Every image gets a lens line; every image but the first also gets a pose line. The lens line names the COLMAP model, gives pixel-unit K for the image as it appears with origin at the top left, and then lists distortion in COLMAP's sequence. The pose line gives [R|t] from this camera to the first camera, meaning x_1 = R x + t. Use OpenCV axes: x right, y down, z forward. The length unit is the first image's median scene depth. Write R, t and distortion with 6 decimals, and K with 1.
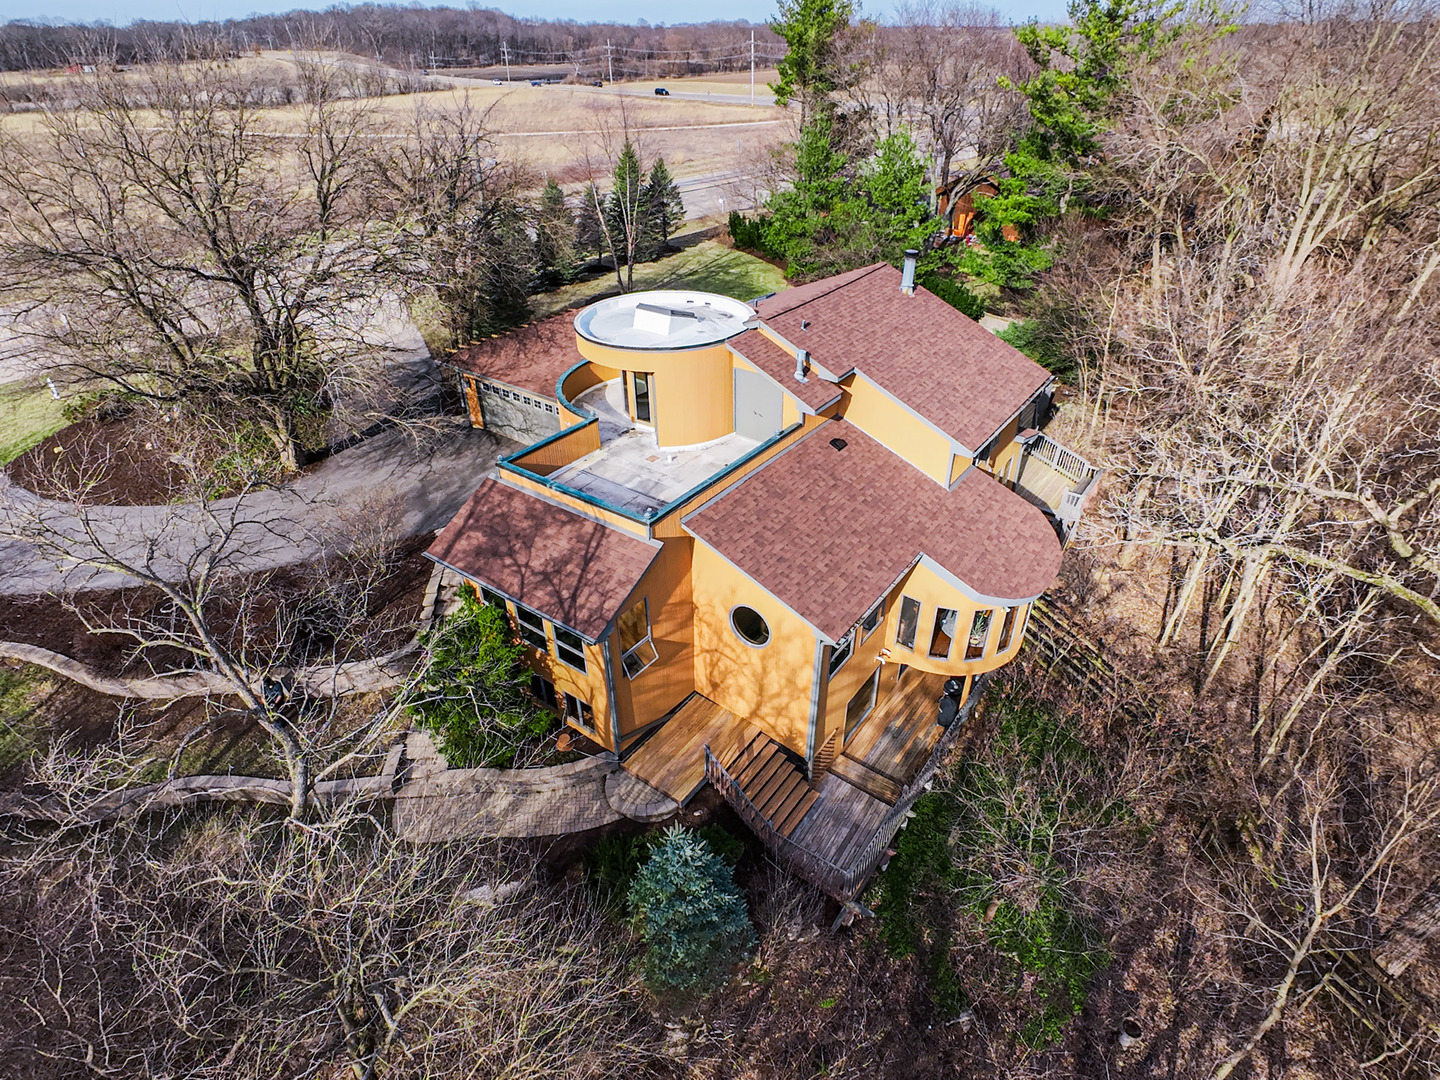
lens RADIAL K [[576.6, 0, 720.0], [0, 576.6, 540.0], [0, 0, 1]] dist [-0.008062, 0.003742]
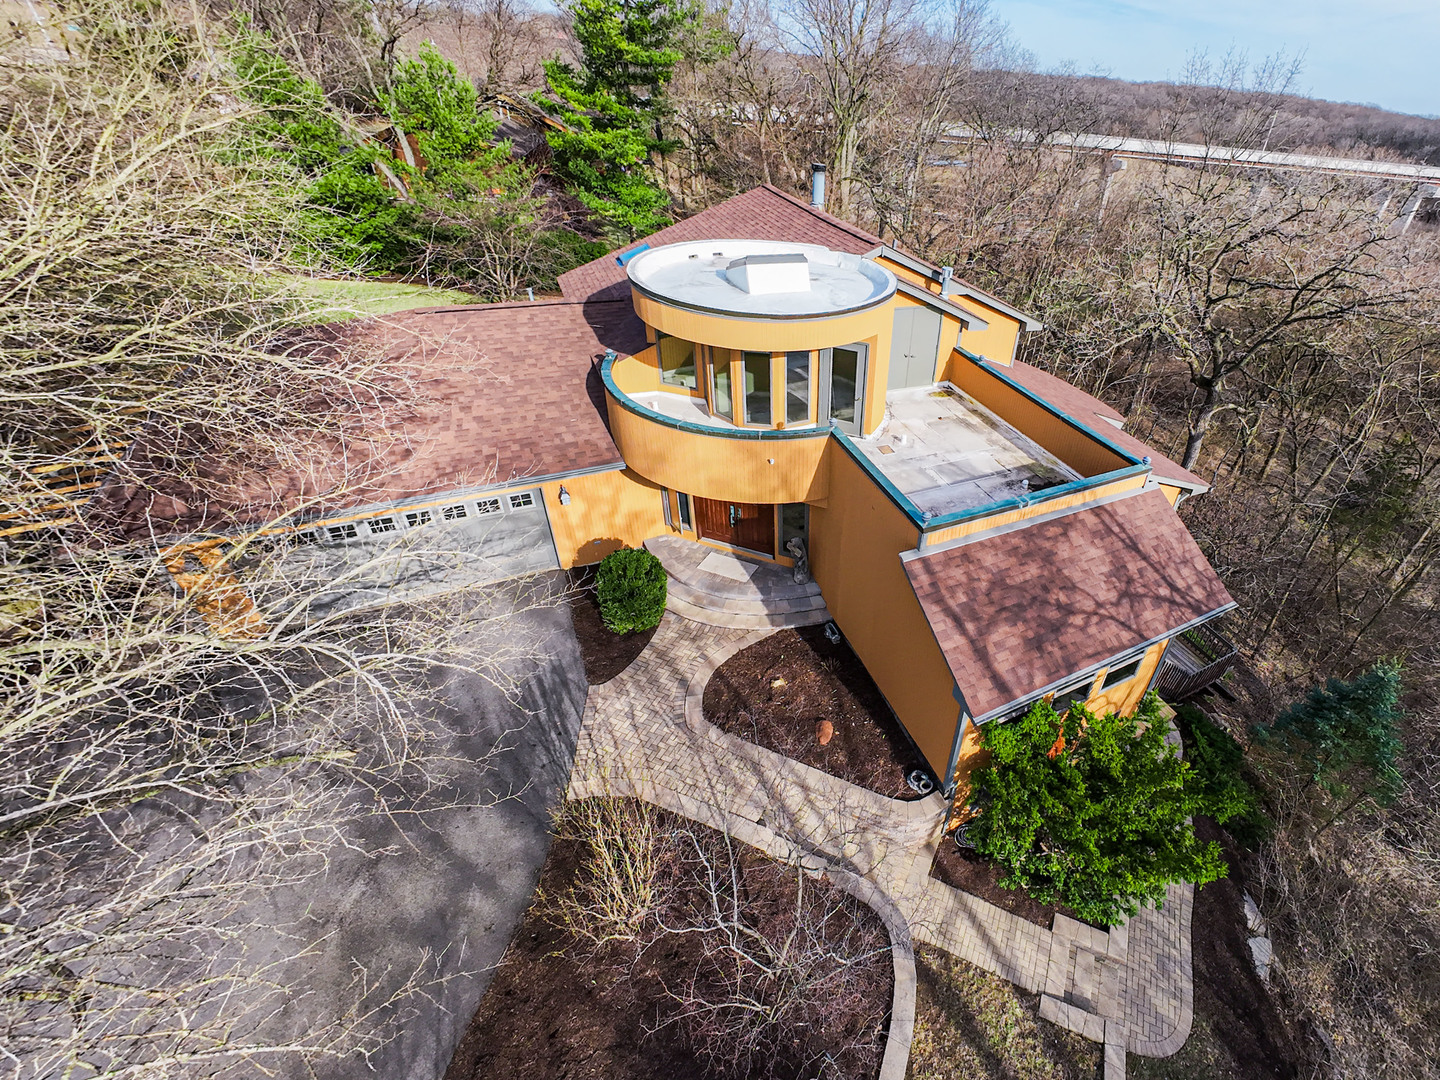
lens RADIAL K [[576.6, 0, 720.0], [0, 576.6, 540.0], [0, 0, 1]] dist [-0.008062, 0.003742]
pose [[0.535769, -0.494222, 0.684614, -1.015311], [0.467474, 0.848821, 0.246924, -0.411713], [-0.703150, 0.187745, 0.685807, 0.809338]]
